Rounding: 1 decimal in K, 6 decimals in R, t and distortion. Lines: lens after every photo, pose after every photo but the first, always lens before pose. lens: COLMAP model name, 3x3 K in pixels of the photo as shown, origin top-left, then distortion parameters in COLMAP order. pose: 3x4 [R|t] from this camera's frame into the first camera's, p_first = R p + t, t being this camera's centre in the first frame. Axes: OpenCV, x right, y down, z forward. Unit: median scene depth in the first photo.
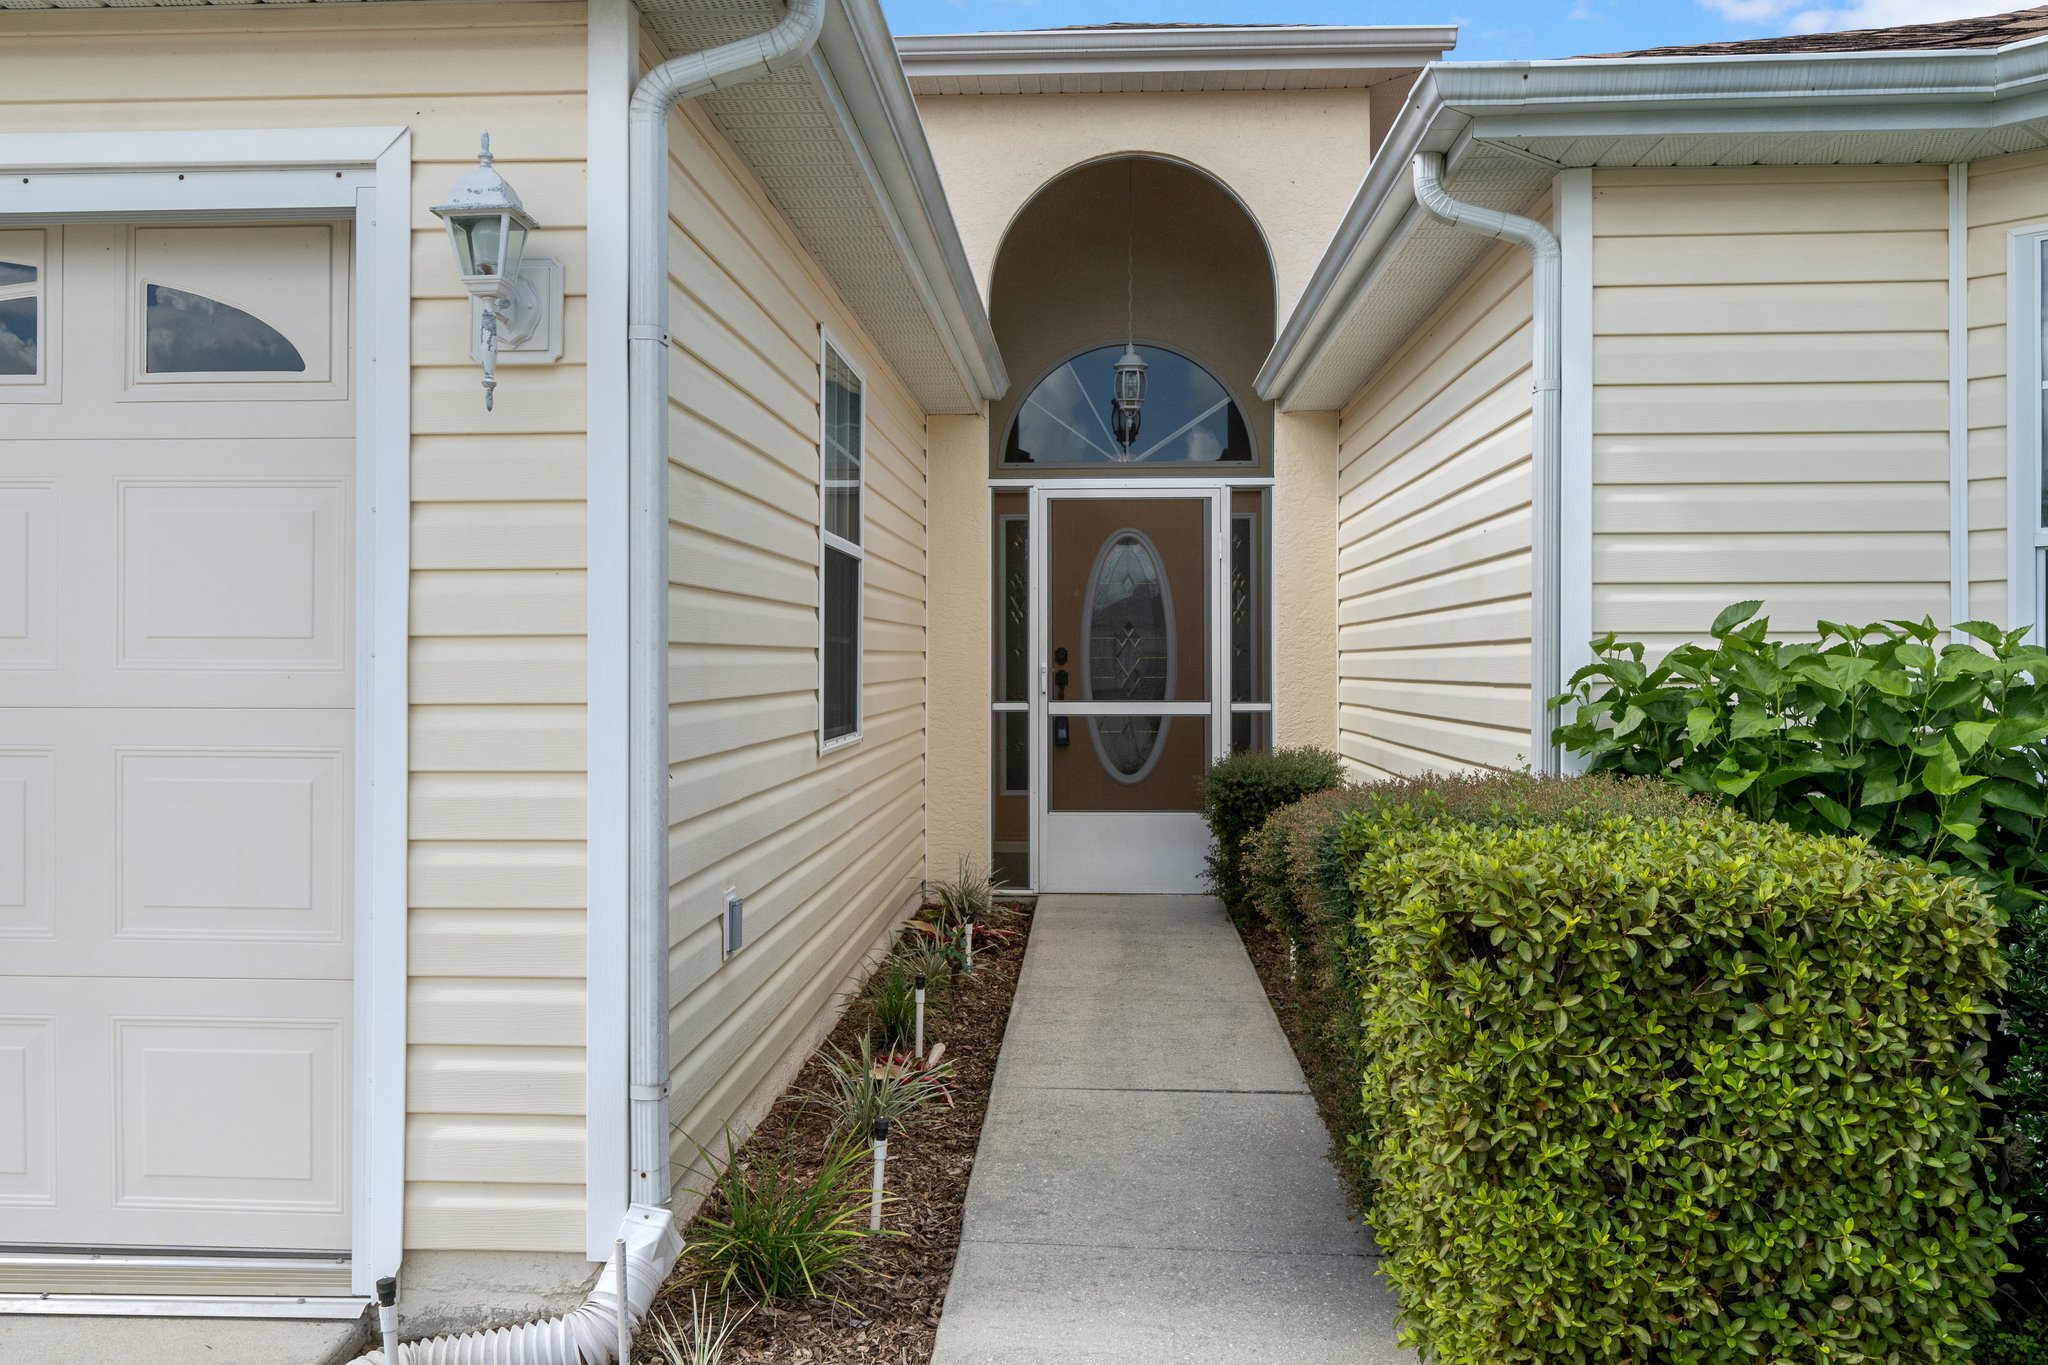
lens RADIAL K [[1695.0, 0, 1024.0], [0, 1695.0, 682.5], [0, 0, 1]] dist [0.001462, 0.000366]
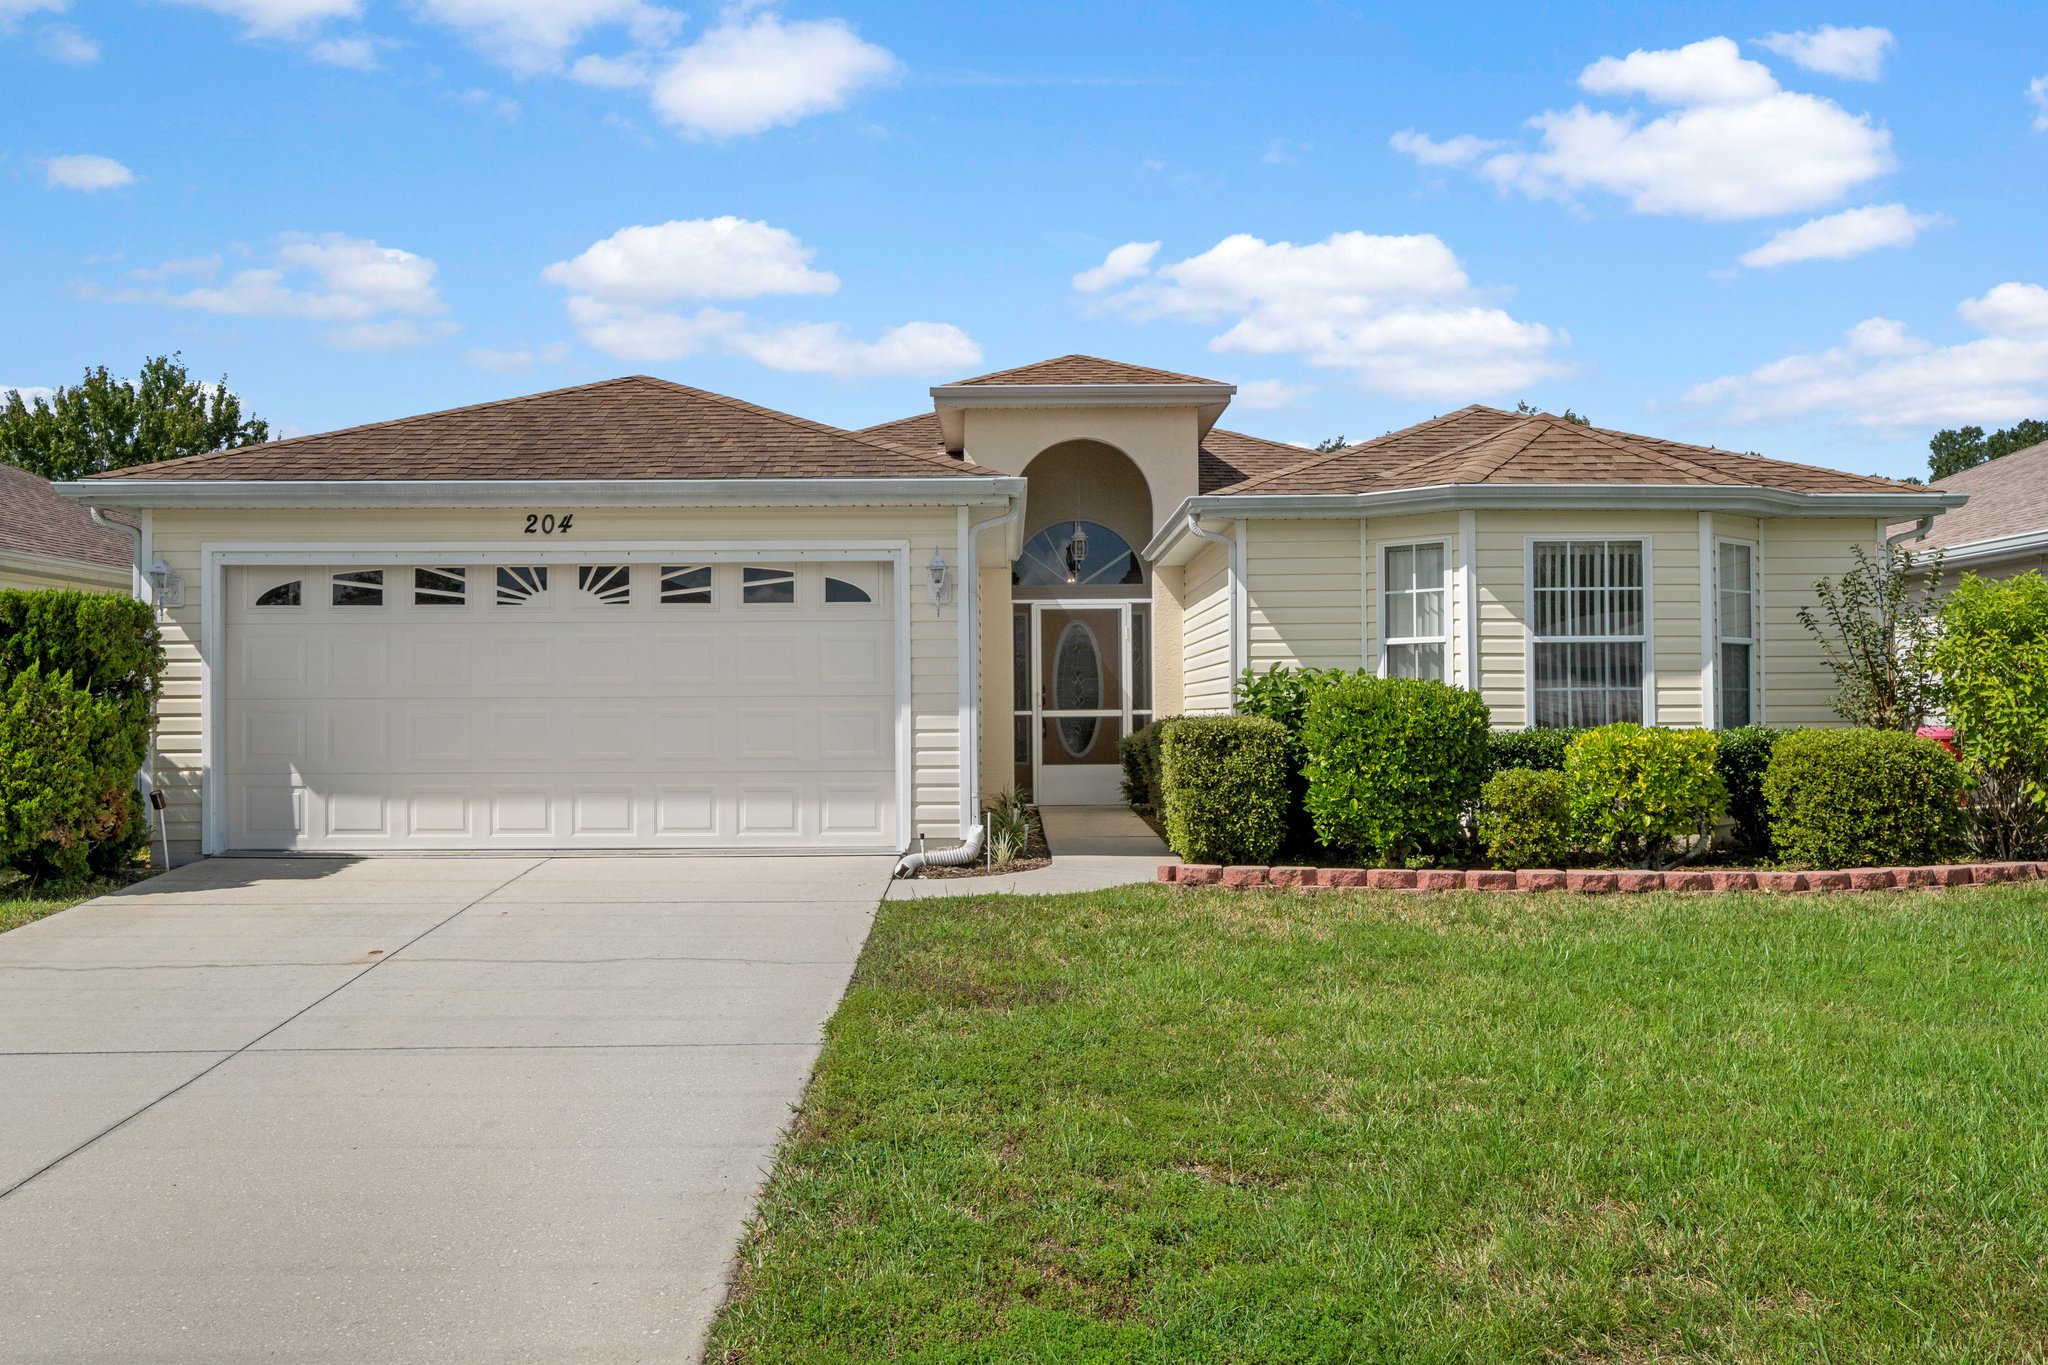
lens RADIAL K [[1746.4, 0, 1024.0], [0, 1746.4, 682.5], [0, 0, 1]] dist [-0.001650, 0.000252]
pose [[0.998557, -0.006192, 0.053340, -0.125883], [0.007771, 0.999536, -0.029444, 0.041956], [-0.053132, 0.029816, 0.998142, -1.143997]]
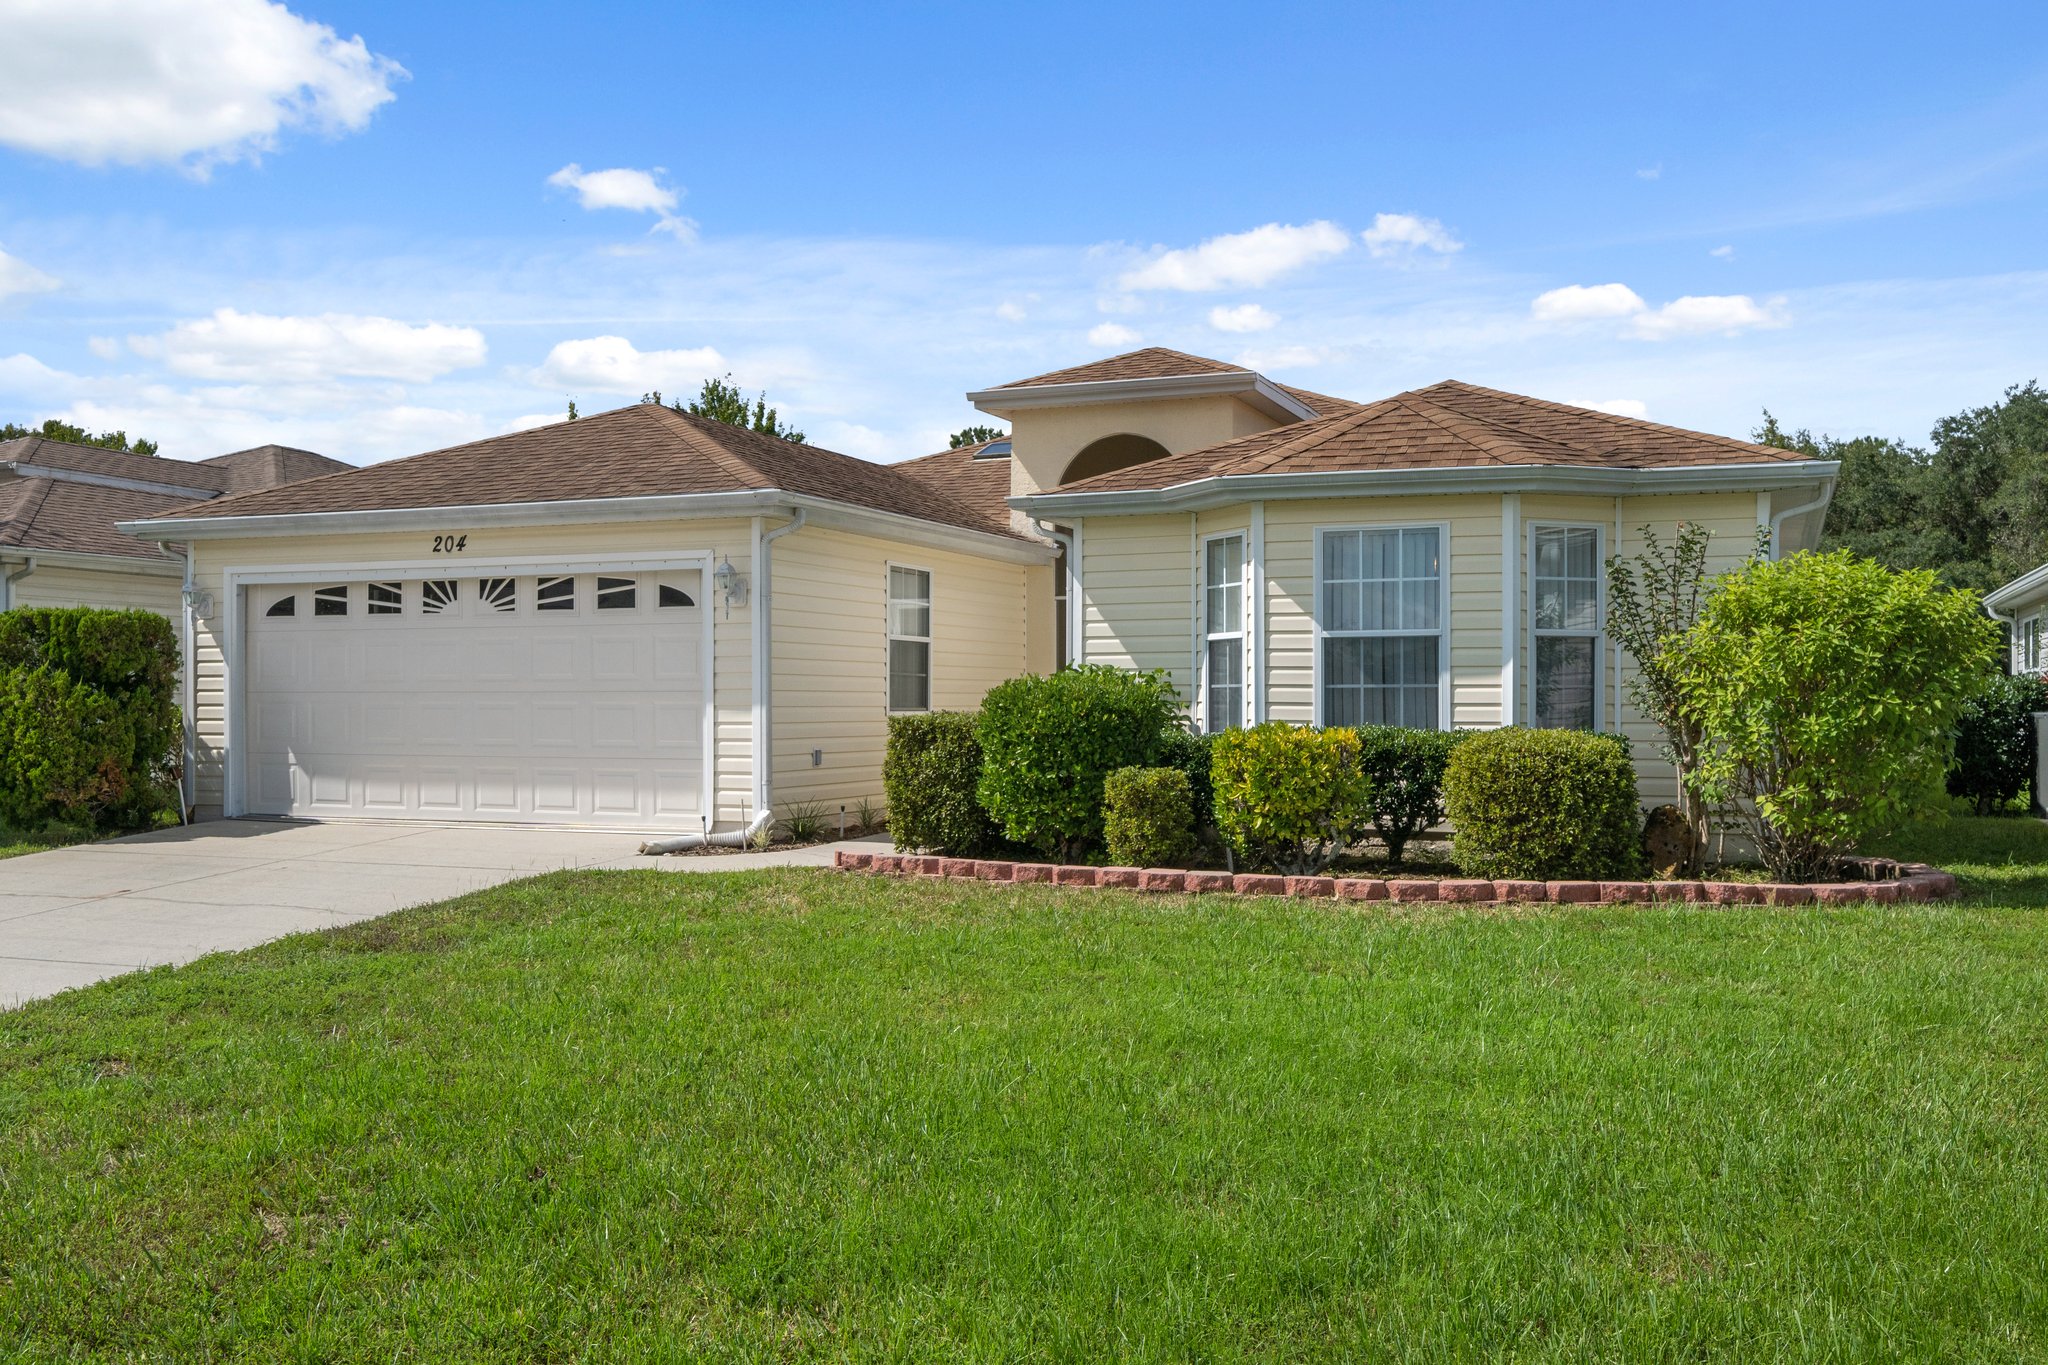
lens RADIAL K [[1847.2, 0, 1024.0], [0, 1847.2, 682.5], [0, 0, 1]] dist [0.001009, -0.003836]
pose [[0.943371, -0.005357, -0.331696, 0.732833], [-0.003429, 0.999659, -0.025899, 0.044377], [0.331722, 0.025570, 0.943031, -1.189787]]
